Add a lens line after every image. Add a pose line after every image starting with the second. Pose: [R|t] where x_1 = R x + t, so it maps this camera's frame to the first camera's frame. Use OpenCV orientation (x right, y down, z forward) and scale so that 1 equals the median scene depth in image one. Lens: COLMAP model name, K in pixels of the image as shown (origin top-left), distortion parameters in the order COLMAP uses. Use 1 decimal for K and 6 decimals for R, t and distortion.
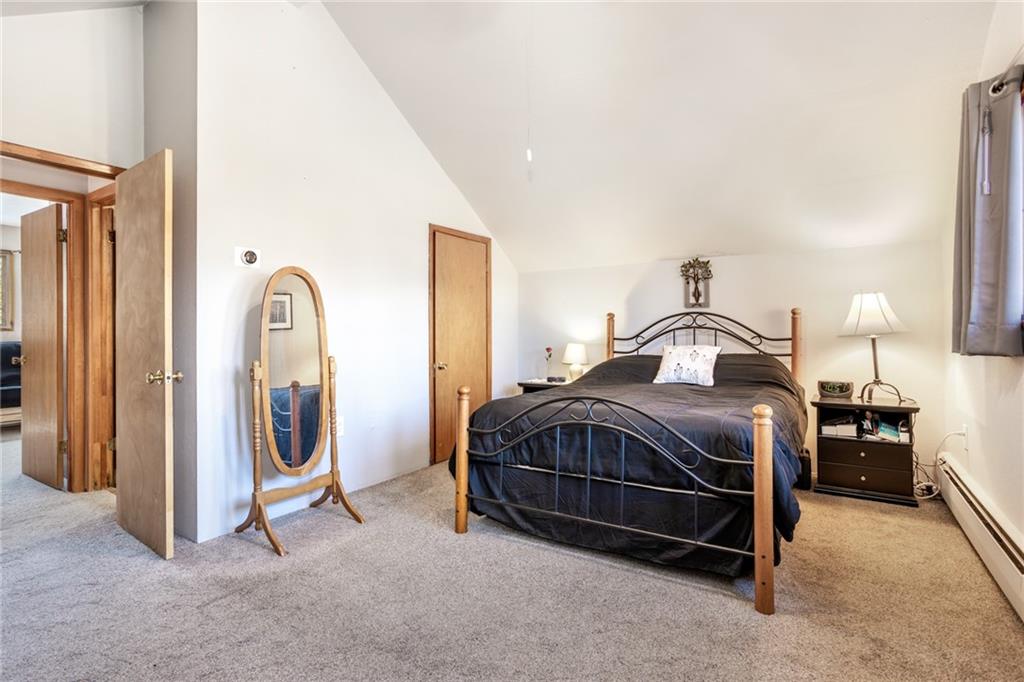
lens RADIAL K [[488.3, 0, 506.2], [0, 488.3, 329.8], [0, 0, 1]] dist [-0.043221, 0.023255]
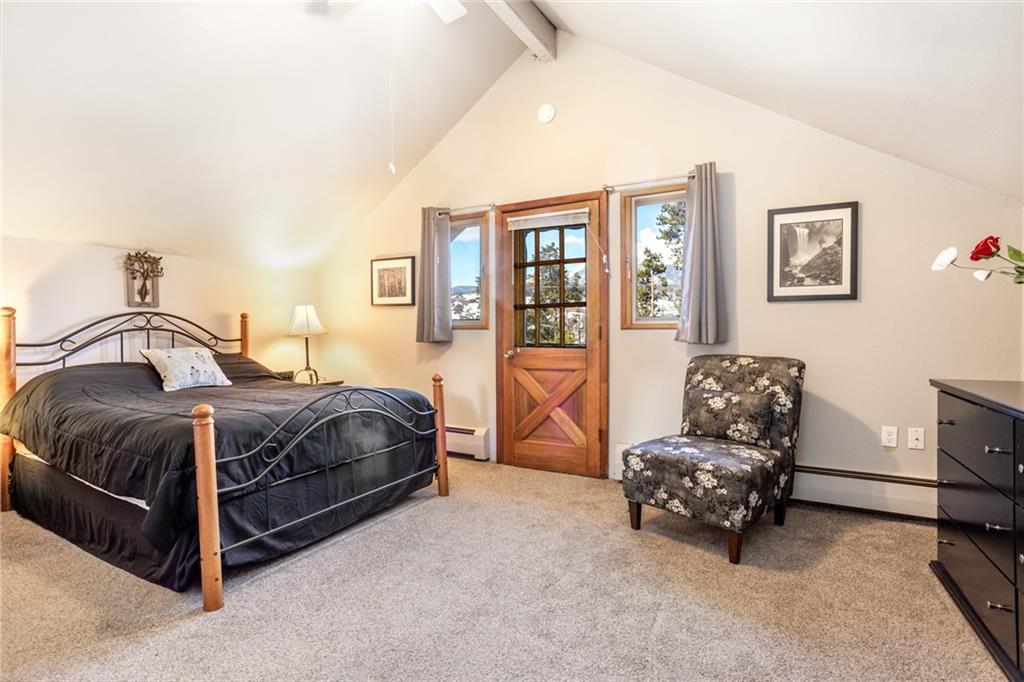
lens RADIAL K [[488.3, 0, 506.2], [0, 488.3, 329.8], [0, 0, 1]] dist [-0.043221, 0.023255]
pose [[-0.039978, 0.007306, 0.999174, -0.527838], [0.008963, 0.999936, -0.006953, 0.008480], [-0.999160, 0.008678, -0.040041, 0.379023]]
